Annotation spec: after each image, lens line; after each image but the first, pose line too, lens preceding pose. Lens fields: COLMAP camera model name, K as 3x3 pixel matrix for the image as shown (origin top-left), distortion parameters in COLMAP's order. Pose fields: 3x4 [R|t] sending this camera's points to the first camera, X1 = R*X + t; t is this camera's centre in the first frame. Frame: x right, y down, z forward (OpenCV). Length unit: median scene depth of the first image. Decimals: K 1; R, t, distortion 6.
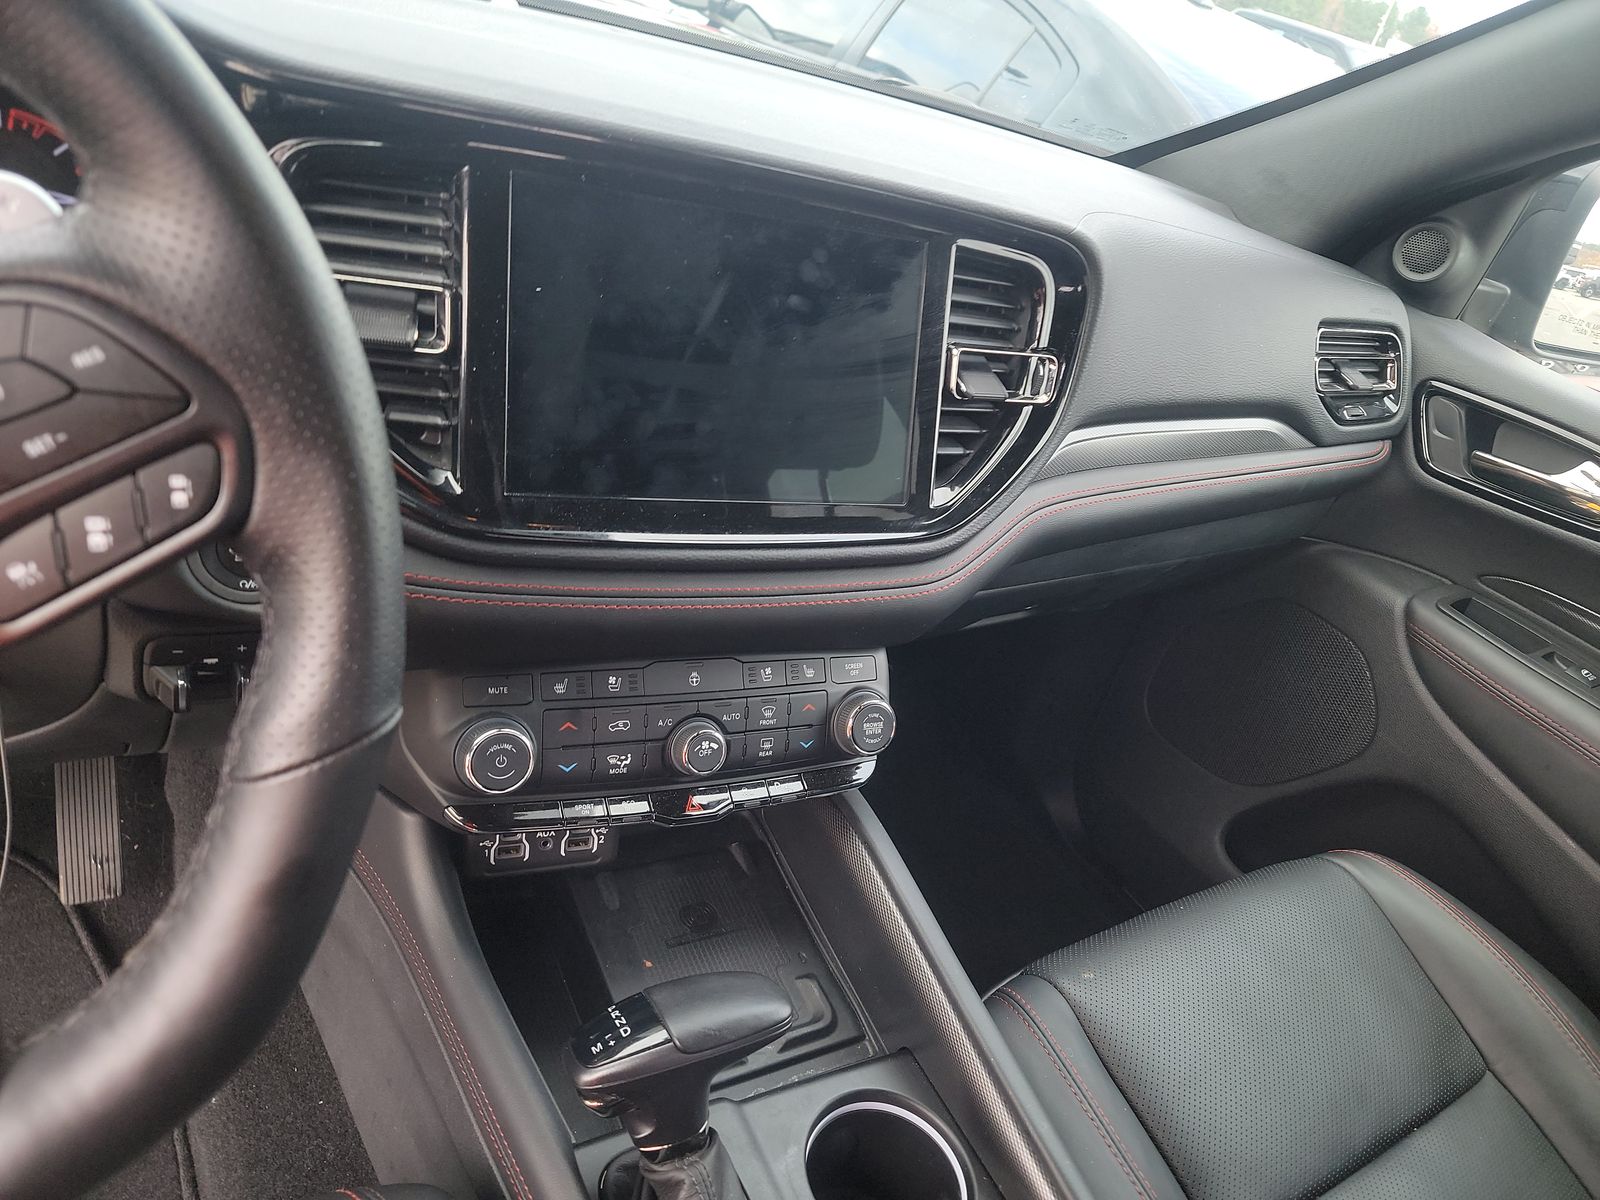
lens RADIAL K [[1122.0, 0, 800.7], [0, 1122.0, 611.5], [0, 0, 1]] dist [0.025458, -0.062401]
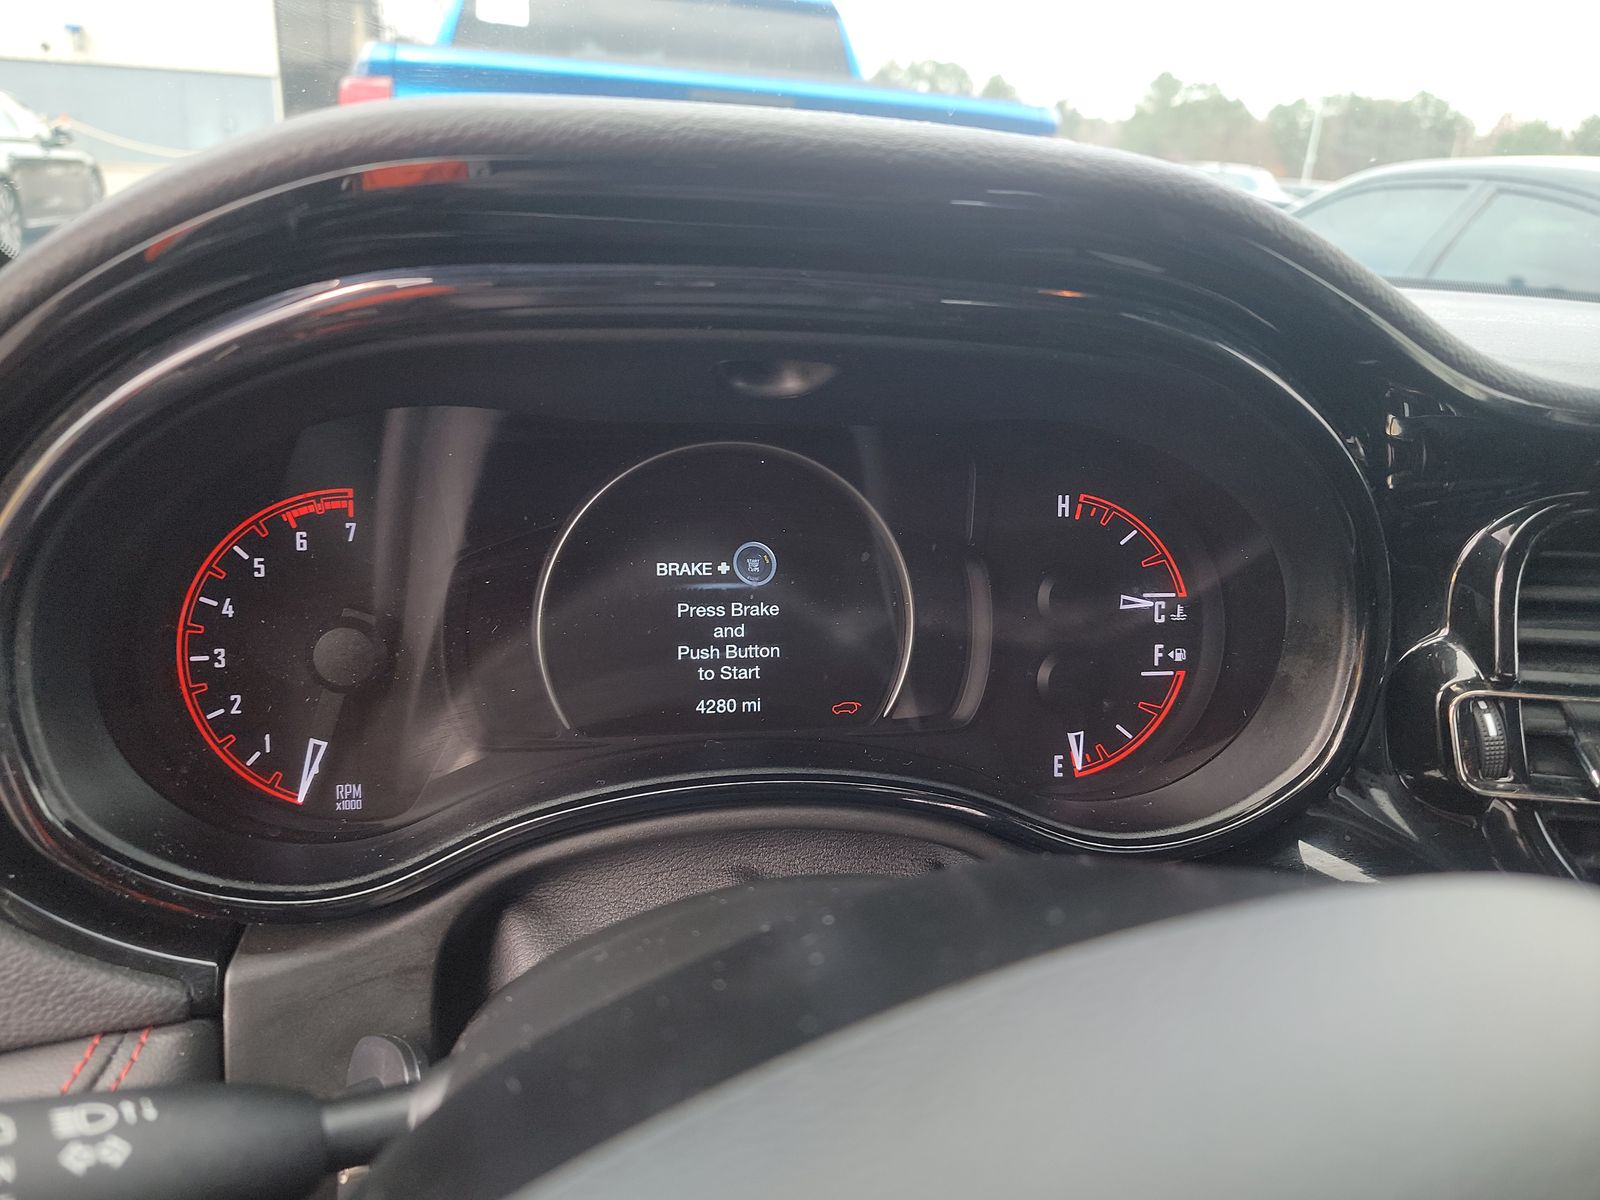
lens RADIAL K [[1108.4, 0, 800.0], [0, 1108.4, 600.0], [0, 0, 1]] dist [0.038430, -0.056394]
pose [[0.921141, -0.062486, -0.384182, -0.445692], [-0.032291, 0.971359, -0.235411, -0.146515], [0.387888, 0.229252, 0.892741, 0.197291]]
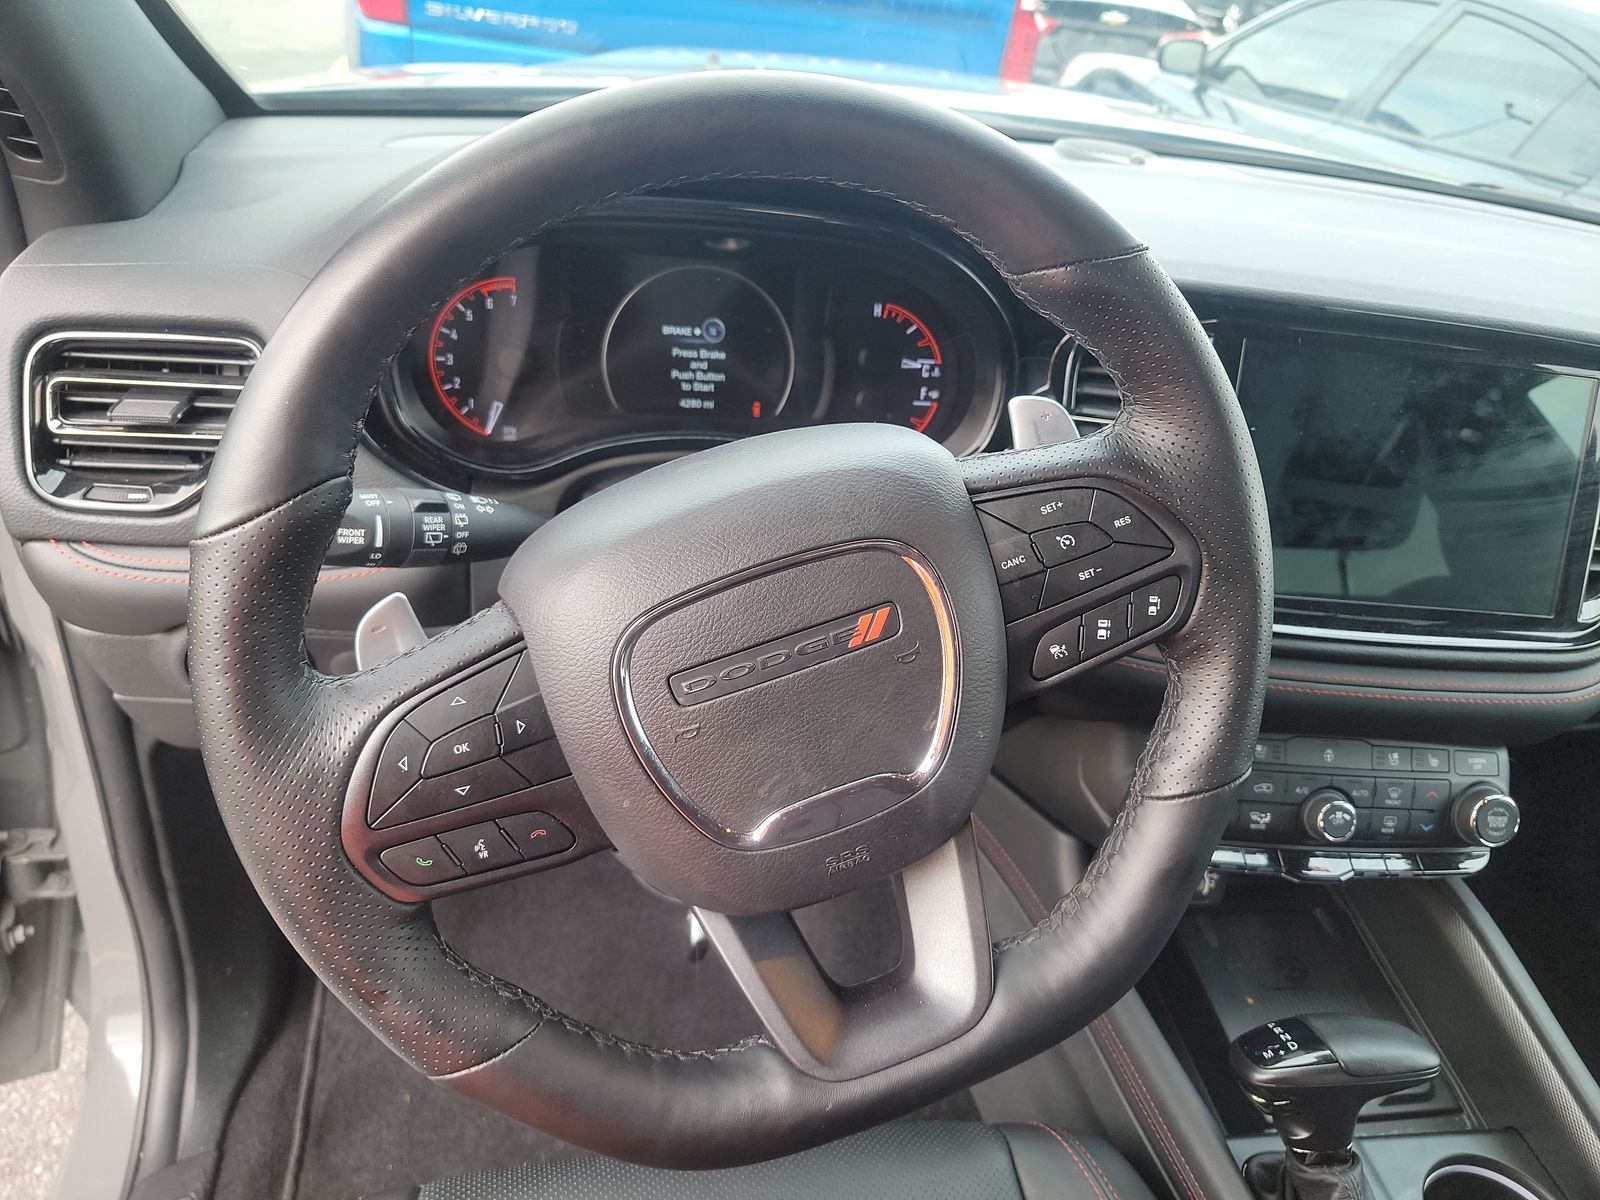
lens RADIAL K [[1108.4, 0, 800.0], [0, 1108.4, 600.0], [0, 0, 1]] dist [0.038430, -0.056394]
pose [[0.928048, 0.072992, -0.365239, -0.194958], [-0.092514, 0.995053, -0.036213, -0.006215], [0.360789, 0.067397, 0.930209, -0.262490]]
